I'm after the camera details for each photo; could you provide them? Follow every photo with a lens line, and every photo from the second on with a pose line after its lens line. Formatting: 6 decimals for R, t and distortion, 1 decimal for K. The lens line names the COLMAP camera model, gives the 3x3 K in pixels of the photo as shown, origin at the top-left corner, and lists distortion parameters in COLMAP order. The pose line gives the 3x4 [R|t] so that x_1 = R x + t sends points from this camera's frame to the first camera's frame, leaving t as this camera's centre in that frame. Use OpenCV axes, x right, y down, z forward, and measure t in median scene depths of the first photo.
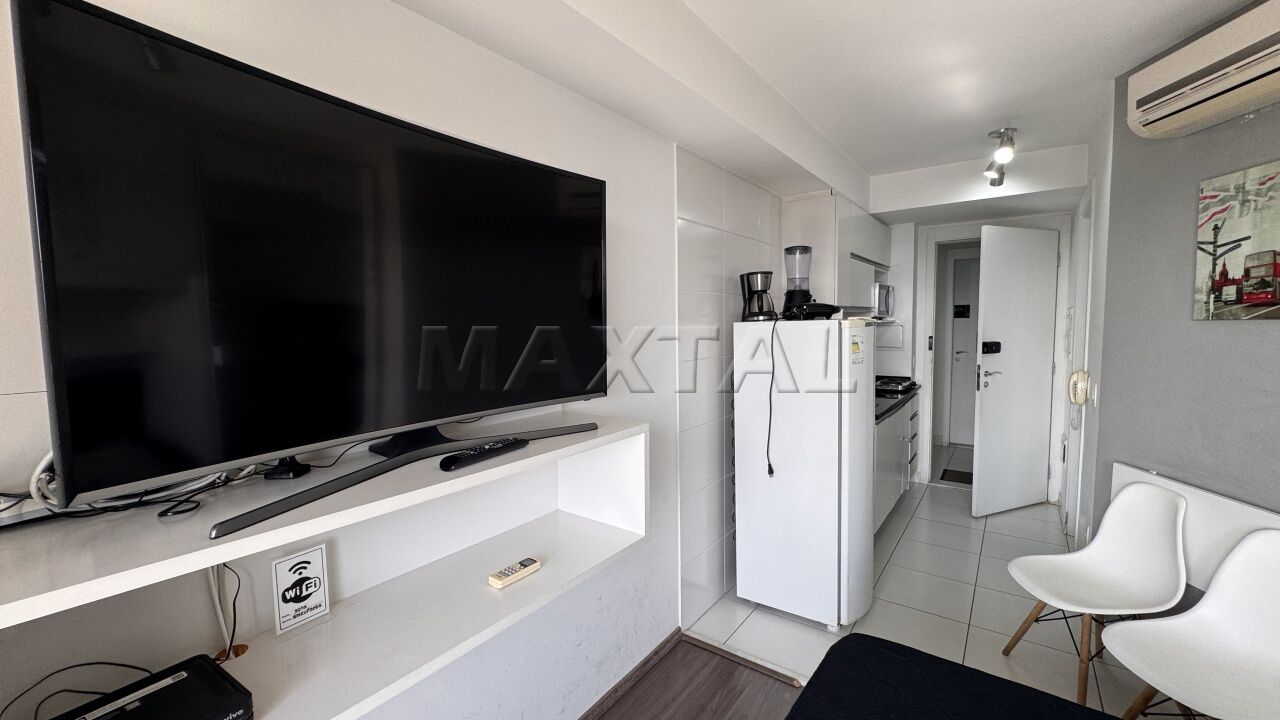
lens RADIAL K [[510.9, 0, 638.7], [0, 510.9, 358.8], [0, 0, 1]] dist [-0.003608, 0.000453]
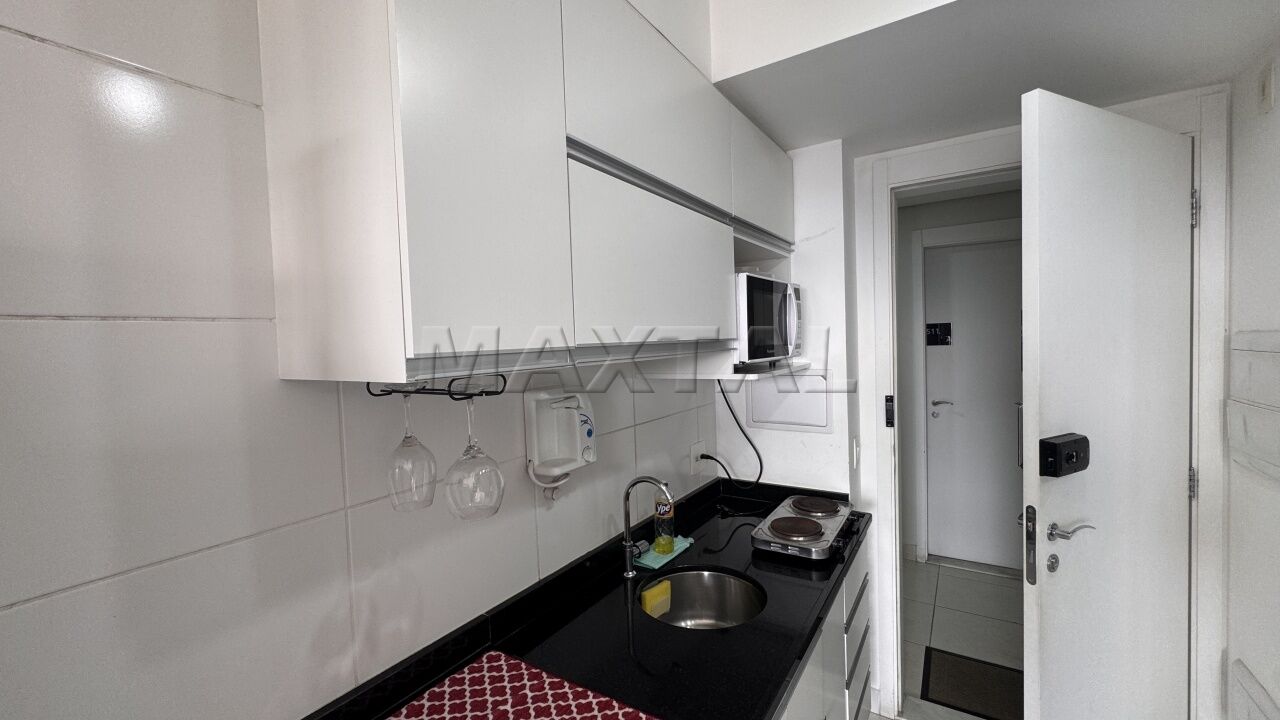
lens RADIAL K [[510.9, 0, 637.5], [0, 510.9, 357.1], [0, 0, 1]] dist [-0.003608, 0.000453]
pose [[0.998139, -0.020447, 0.057454, 0.392457], [0.022799, 0.998915, -0.040598, -0.079435], [-0.056561, 0.041833, 0.997522, 0.677813]]
